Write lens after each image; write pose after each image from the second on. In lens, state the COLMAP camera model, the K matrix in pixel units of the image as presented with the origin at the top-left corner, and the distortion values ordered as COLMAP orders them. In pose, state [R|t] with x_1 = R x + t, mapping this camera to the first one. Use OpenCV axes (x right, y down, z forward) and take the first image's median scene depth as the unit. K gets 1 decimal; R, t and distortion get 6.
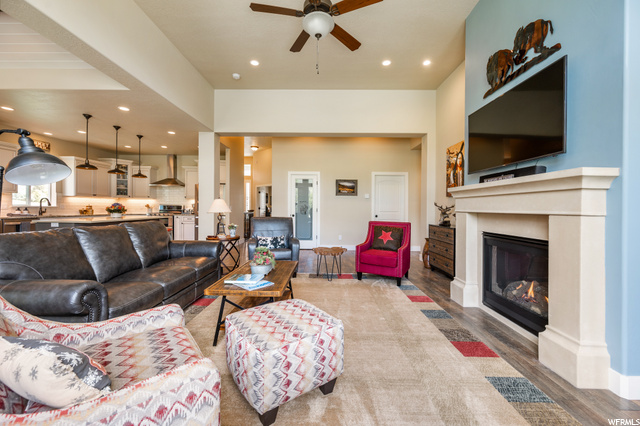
lens RADIAL K [[257.6, 0, 306.0], [0, 257.6, 211.6], [0, 0, 1]] dist [-0.000032, 0.000230]
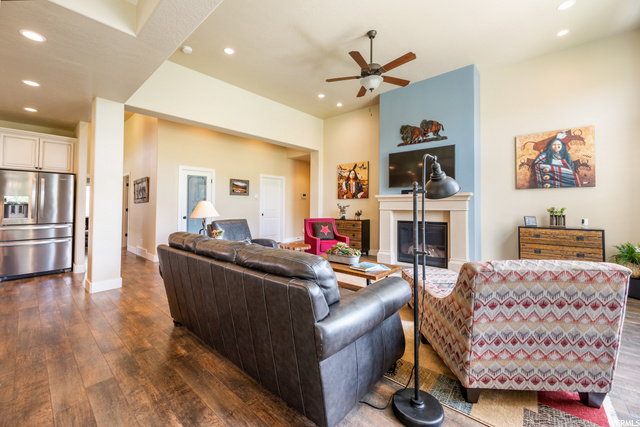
lens RADIAL K [[272.2, 0, 300.5], [0, 272.2, 204.0], [0, 0, 1]] dist [0.002961, 0.000061]
pose [[0.648056, -0.008677, 0.761543, -0.638291], [0.019325, 0.999800, -0.005054, -0.022762], [-0.761348, 0.017992, 0.648094, 0.158314]]
